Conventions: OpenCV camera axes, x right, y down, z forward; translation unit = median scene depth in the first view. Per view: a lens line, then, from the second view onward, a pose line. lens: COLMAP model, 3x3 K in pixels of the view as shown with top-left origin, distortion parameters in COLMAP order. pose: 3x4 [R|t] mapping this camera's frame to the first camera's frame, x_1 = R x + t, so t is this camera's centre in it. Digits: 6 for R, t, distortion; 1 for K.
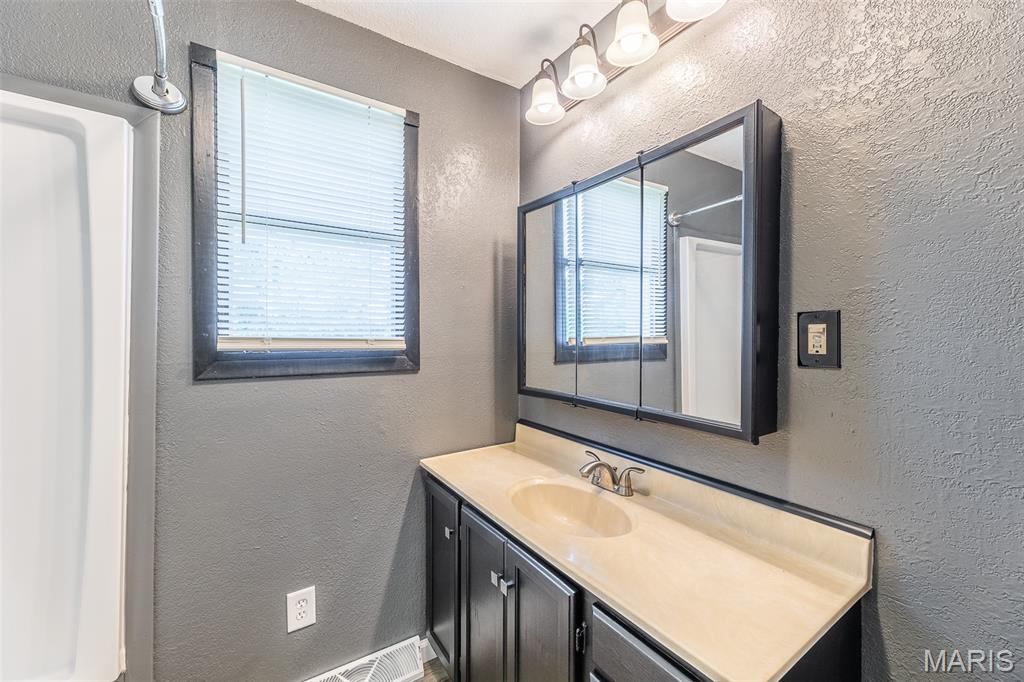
lens RADIAL K [[407.7, 0, 516.5], [0, 407.7, 336.7], [0, 0, 1]] dist [0.003862, 0.000120]
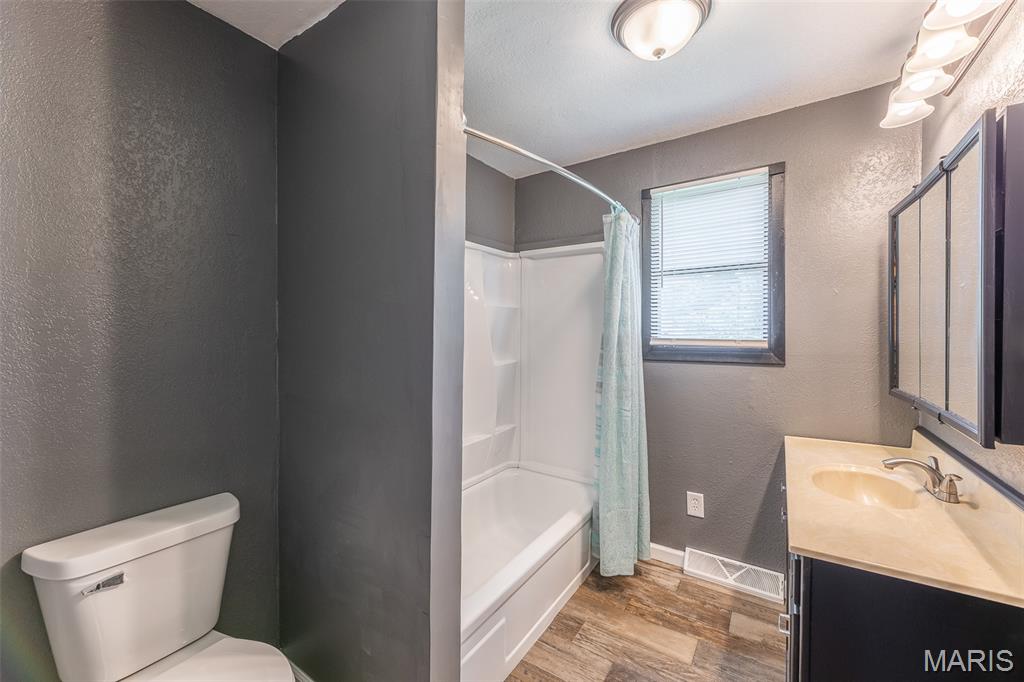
lens RADIAL K [[407.7, 0, 512.5], [0, 407.7, 337.7], [0, 0, 1]] dist [0.003862, 0.000120]
pose [[0.392104, 0.003714, -0.919914, 0.626583], [-0.000353, 0.999992, 0.003887, -0.006826], [0.919921, -0.001199, 0.392102, -0.285207]]
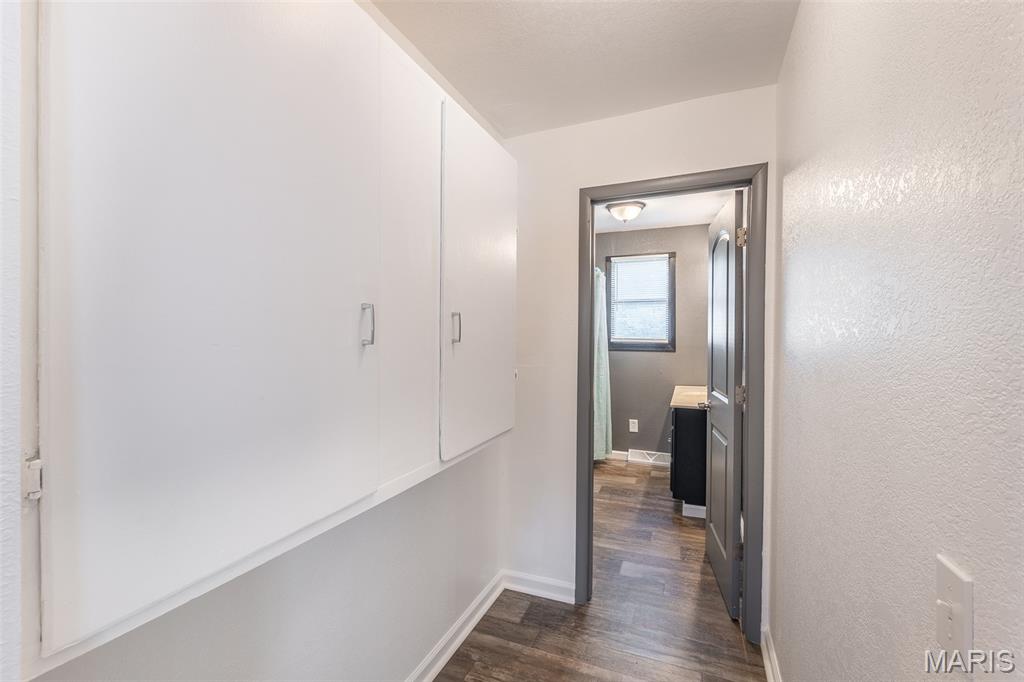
lens RADIAL K [[440.3, 0, 513.6], [0, 440.3, 338.6], [0, 0, 1]] dist [0.000404, -0.000001]
pose [[0.566439, 0.008827, -0.824056, 1.552275], [-0.000224, 0.999944, 0.010556, -0.028439], [0.824103, -0.005795, 0.566410, -1.491464]]
